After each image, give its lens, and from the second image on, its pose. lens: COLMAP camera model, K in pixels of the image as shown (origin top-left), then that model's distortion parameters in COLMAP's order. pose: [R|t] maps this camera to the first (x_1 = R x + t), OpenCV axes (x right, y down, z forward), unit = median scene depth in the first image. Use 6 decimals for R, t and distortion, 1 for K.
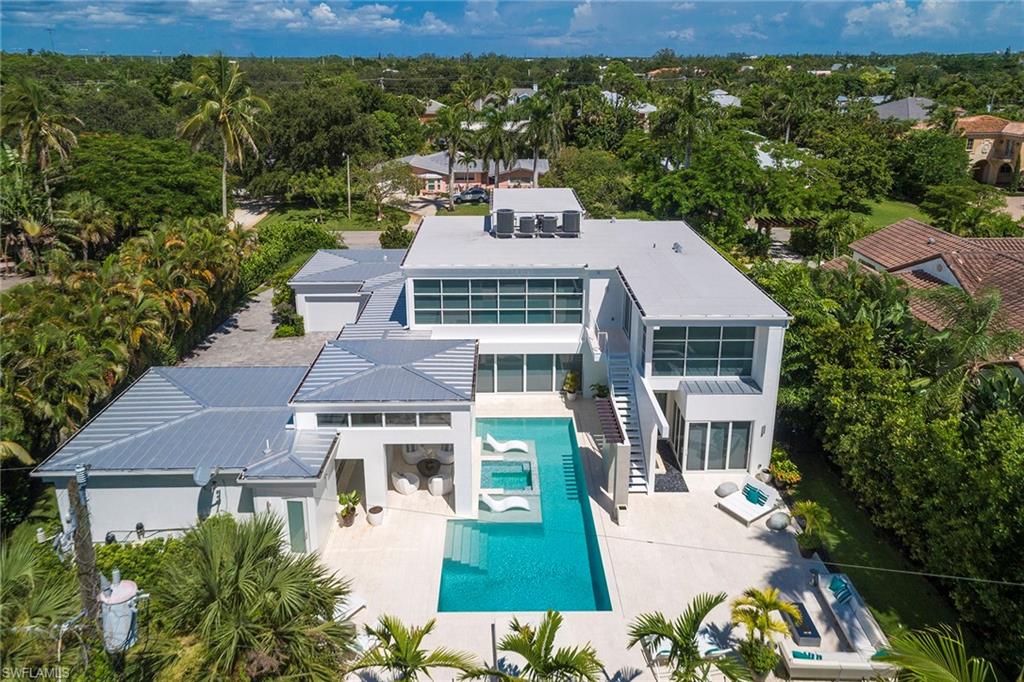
lens RADIAL K [[710.3, 0, 512.2], [0, 710.3, 279.8], [0, 0, 1]] dist [0.028911, 0.001260]
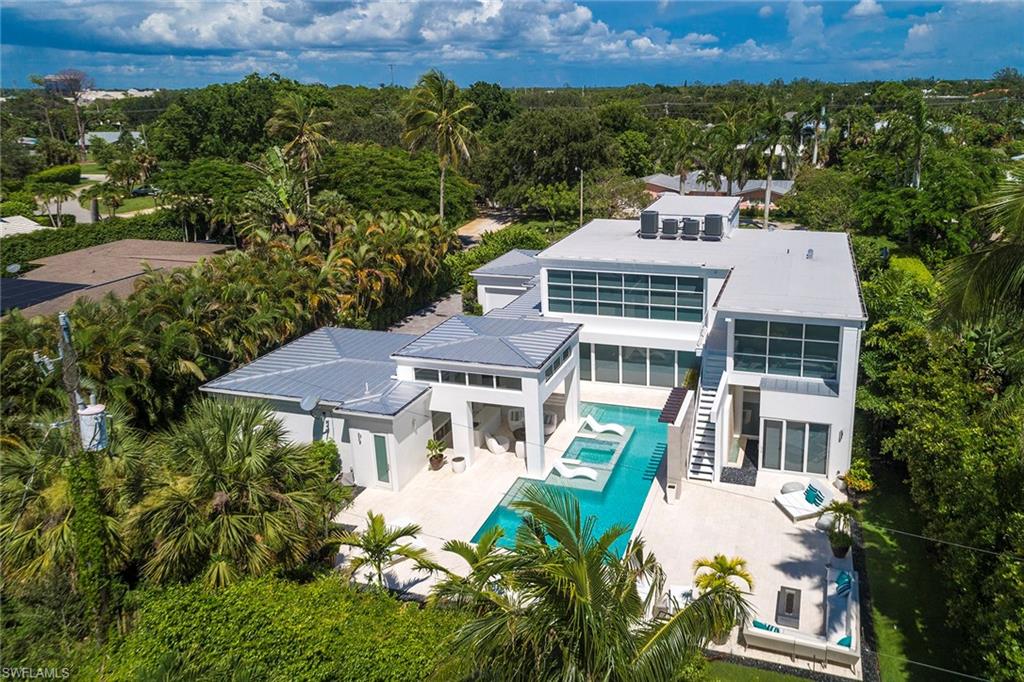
lens RADIAL K [[729.9, 0, 605.3], [0, 729.9, 301.1], [0, 0, 1]] dist [0.028003, -0.002567]
pose [[0.959499, 0.068370, -0.273290, 0.297165], [-0.072497, 0.997356, -0.005020, 0.055398], [0.272224, 0.024629, 0.961919, -0.051676]]
